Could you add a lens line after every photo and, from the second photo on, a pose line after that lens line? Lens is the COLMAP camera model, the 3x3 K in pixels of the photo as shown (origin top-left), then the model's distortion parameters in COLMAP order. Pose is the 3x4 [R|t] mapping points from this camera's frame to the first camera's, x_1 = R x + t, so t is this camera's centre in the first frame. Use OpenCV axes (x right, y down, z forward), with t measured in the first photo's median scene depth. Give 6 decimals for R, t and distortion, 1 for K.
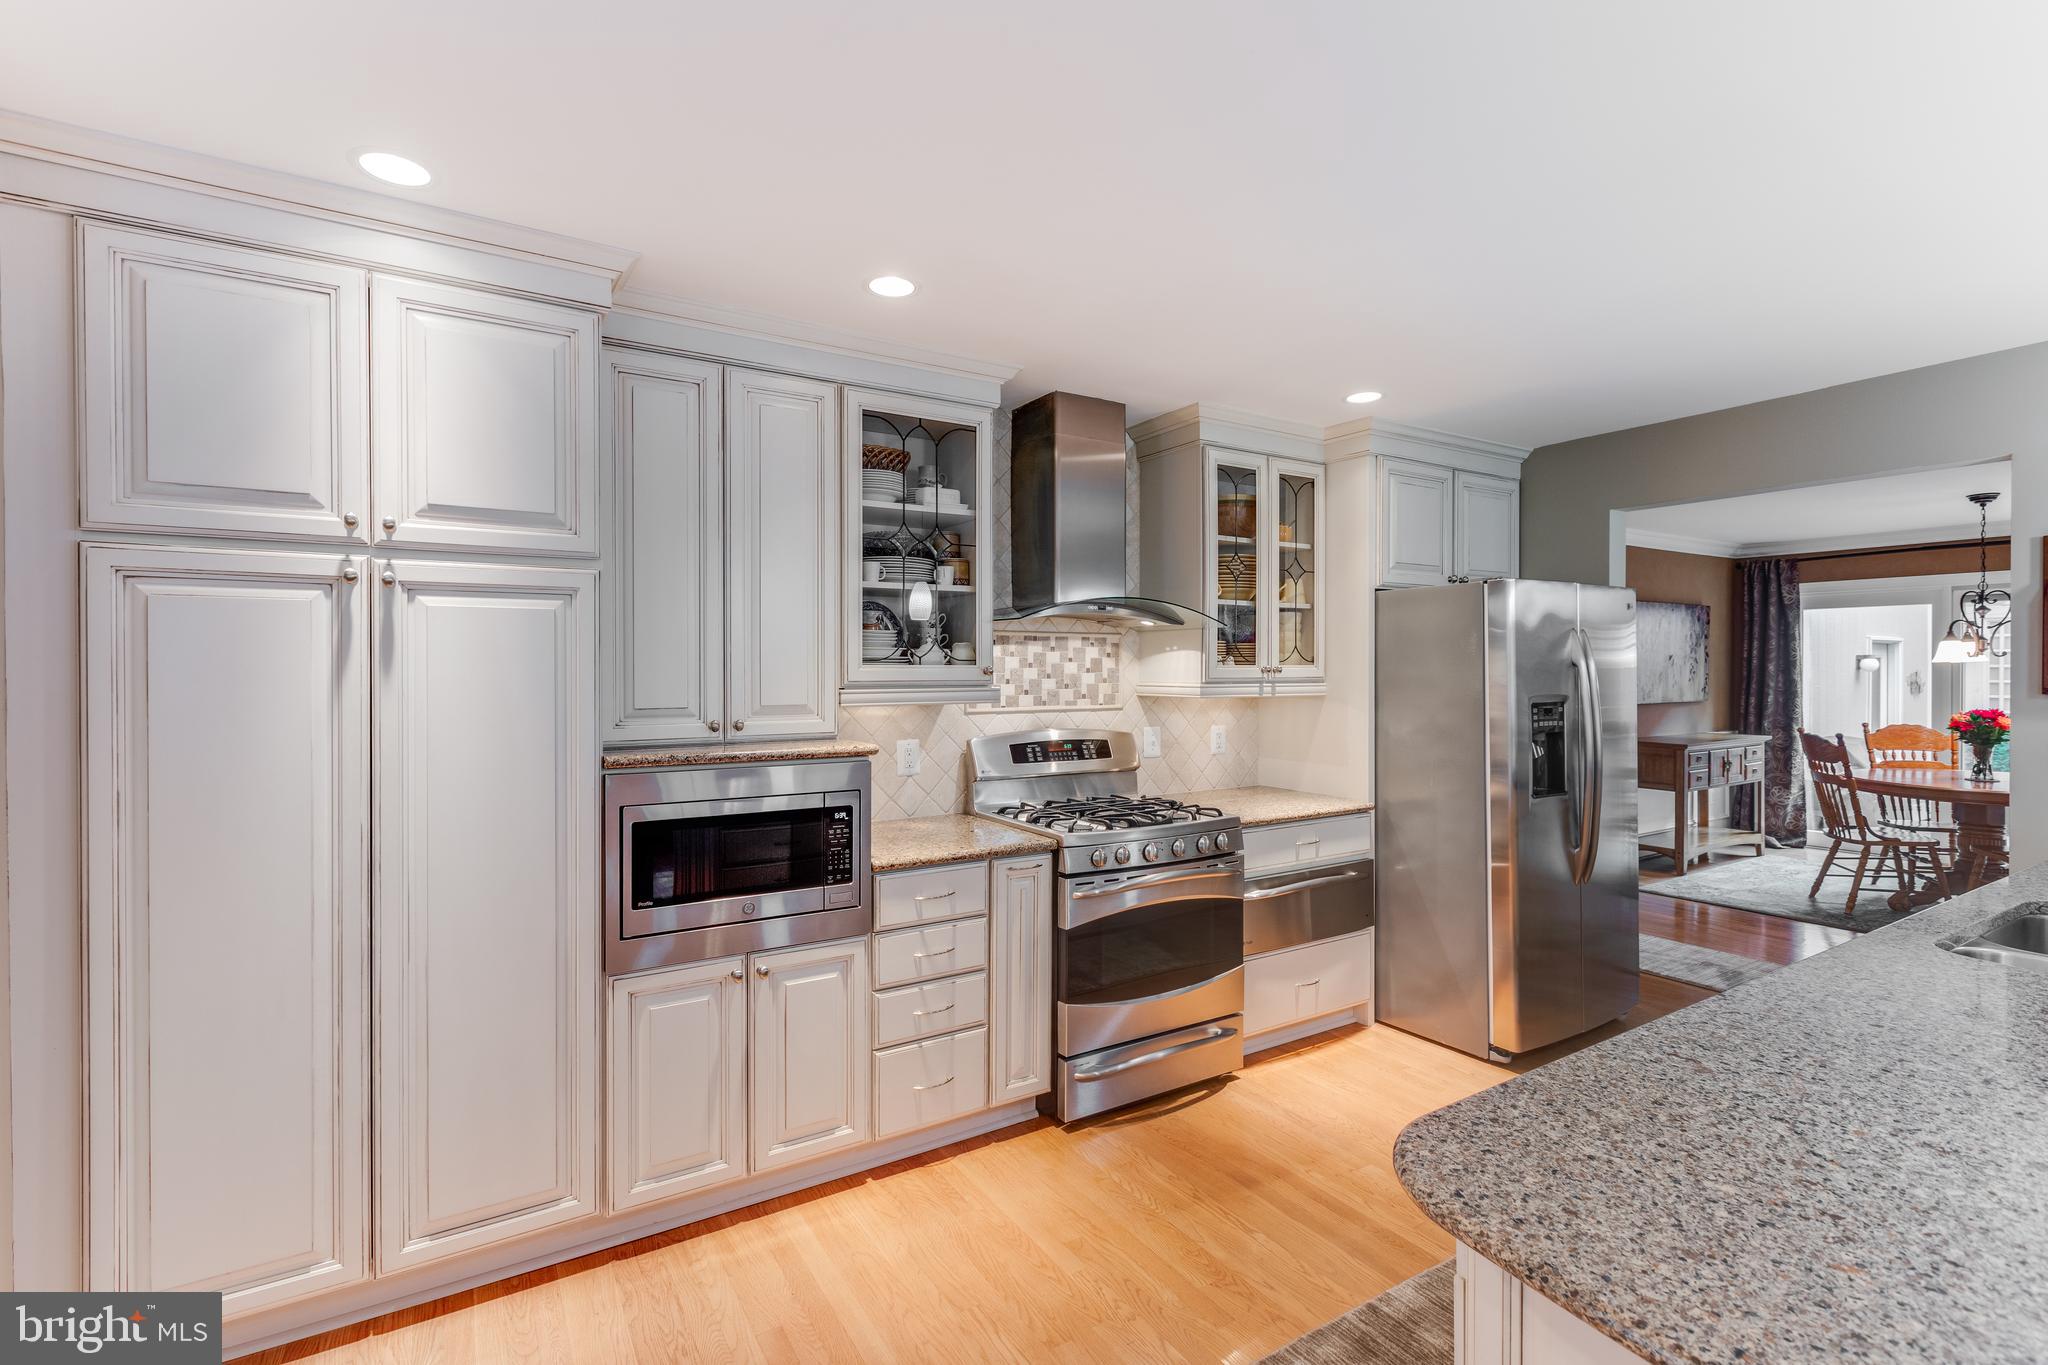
lens RADIAL K [[912.2, 0, 1021.2], [0, 912.2, 676.1], [0, 0, 1]] dist [0.001558, 0.000369]
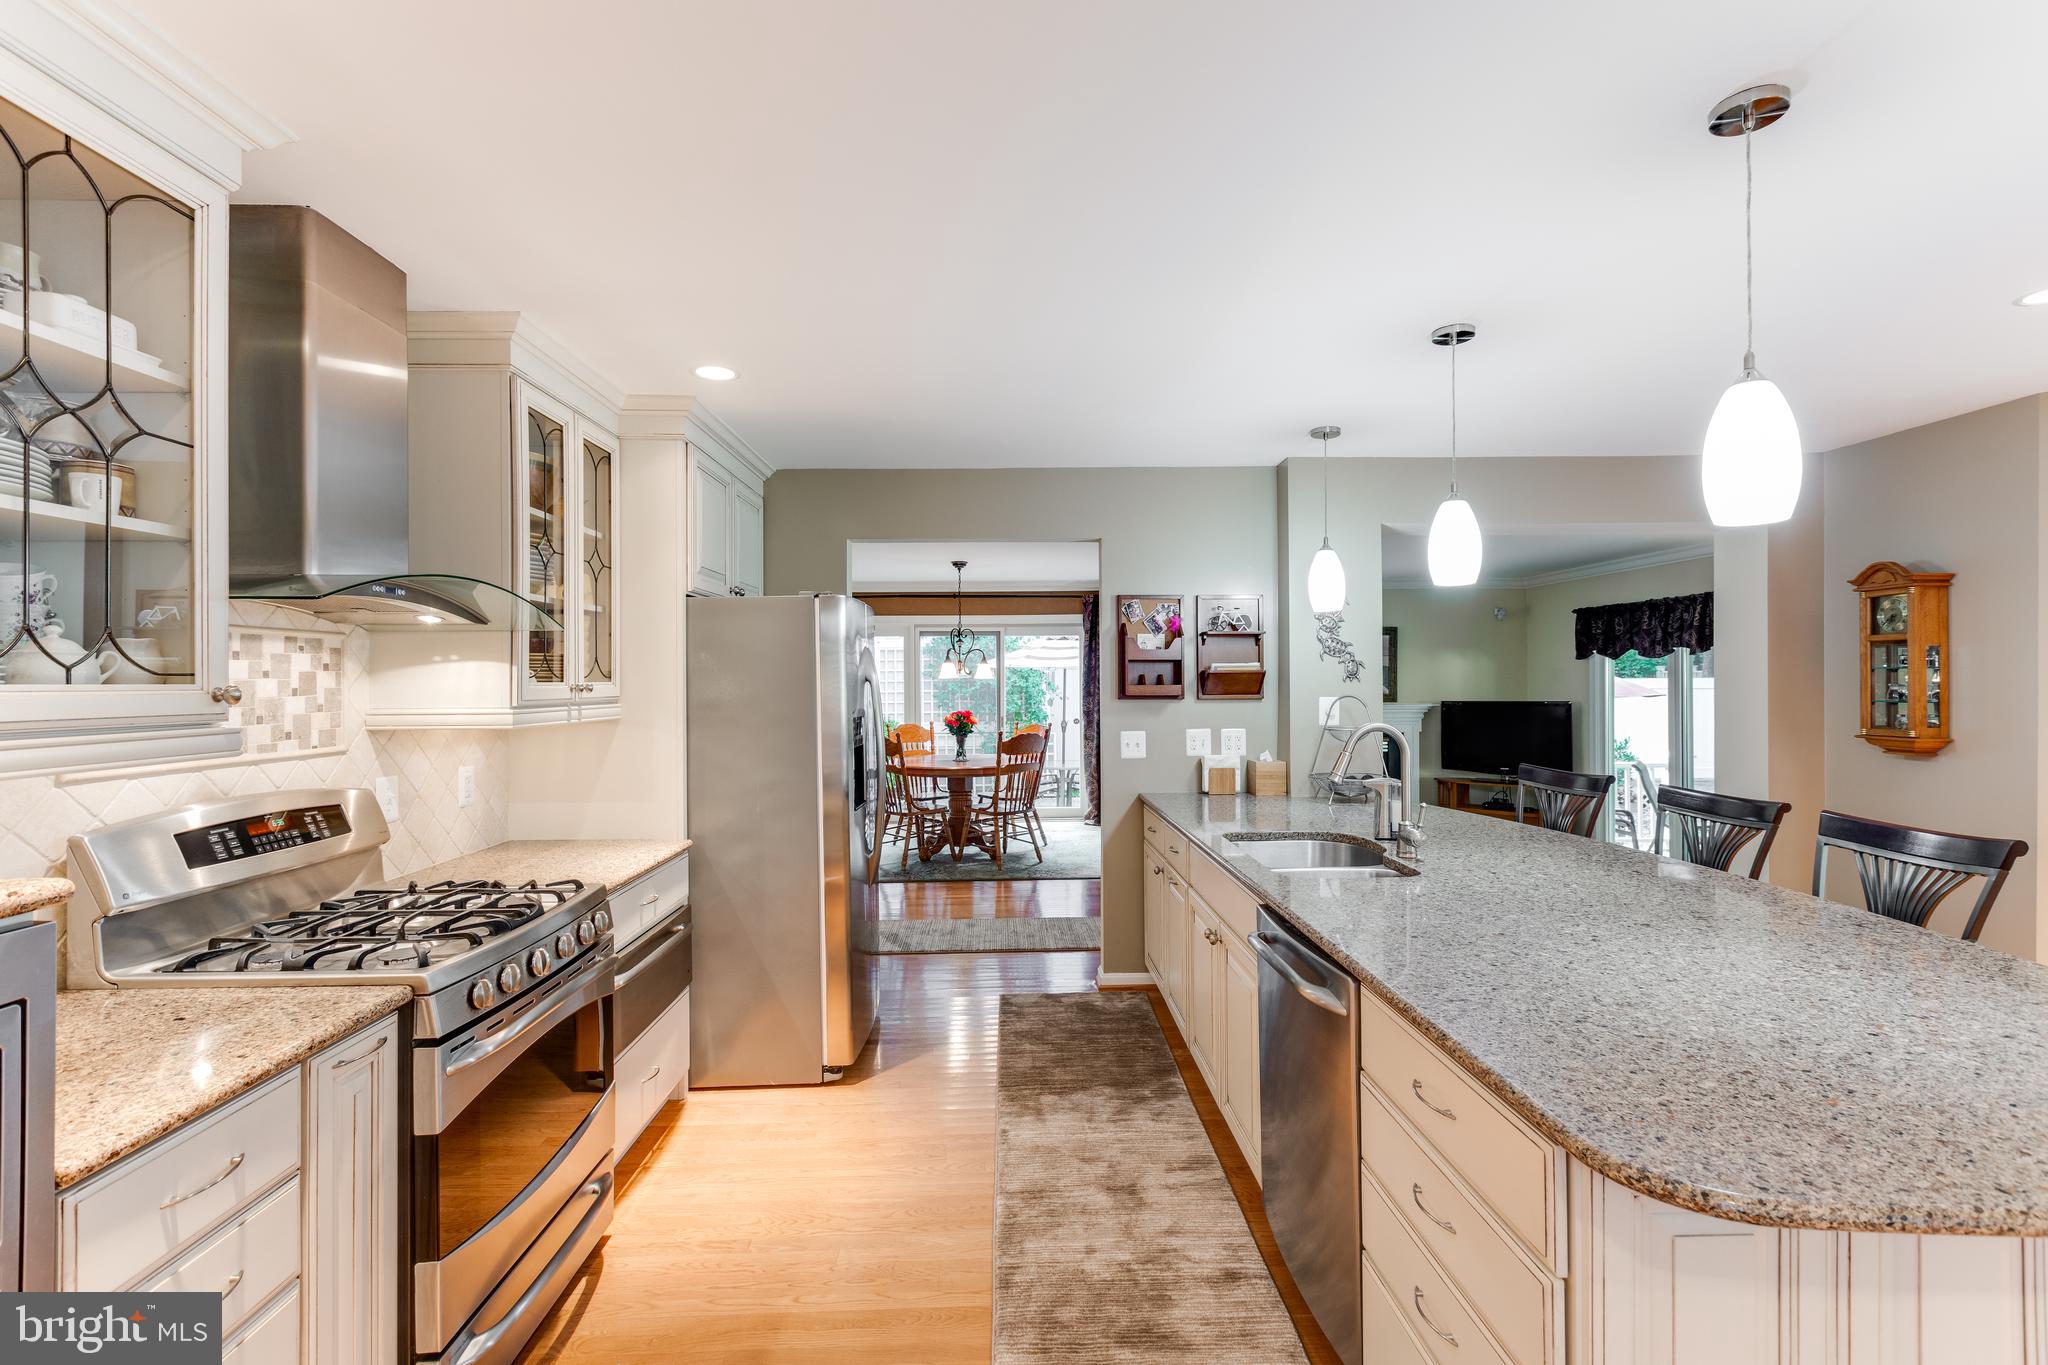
lens RADIAL K [[909.0, 0, 1012.7], [0, 909.0, 680.6], [0, 0, 1]] dist [-0.000396, 0.000051]
pose [[0.506808, -0.002469, 0.862055, -0.207759], [0.013774, 0.999891, -0.005234, -0.004254], [-0.861949, 0.014527, 0.506787, 0.295669]]
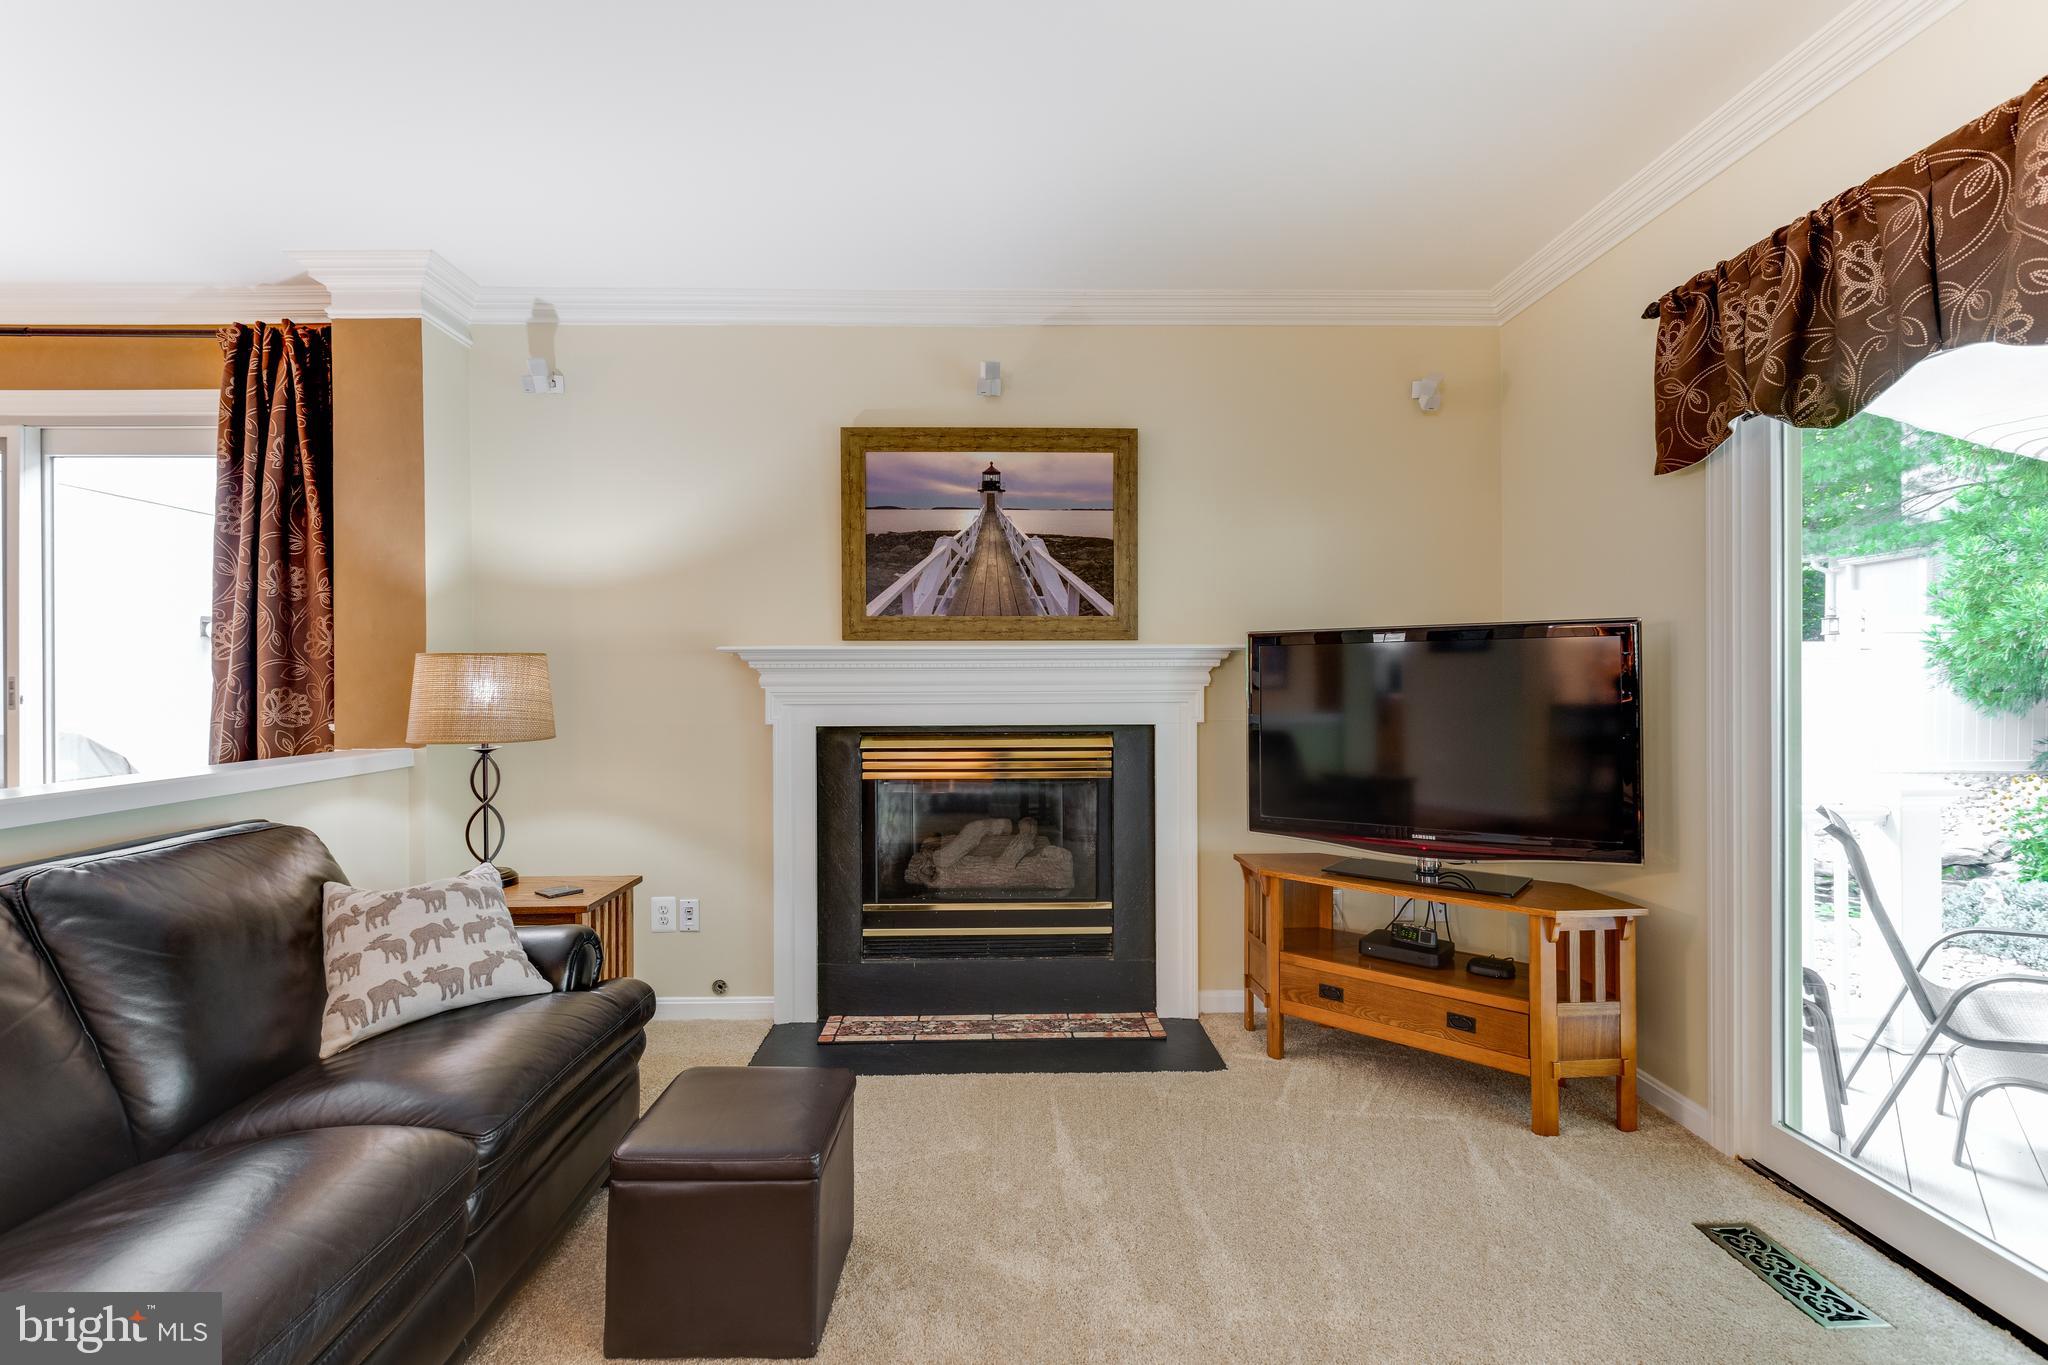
lens RADIAL K [[918.4, 0, 1017.8], [0, 918.4, 677.6], [0, 0, 1]] dist [-0.001723, 0.000397]
pose [[0.500280, 0.001289, 0.865863, 1.709519], [0.011967, 0.999893, -0.008403, 0.102961], [-0.865781, 0.014565, 0.500211, 0.303895]]
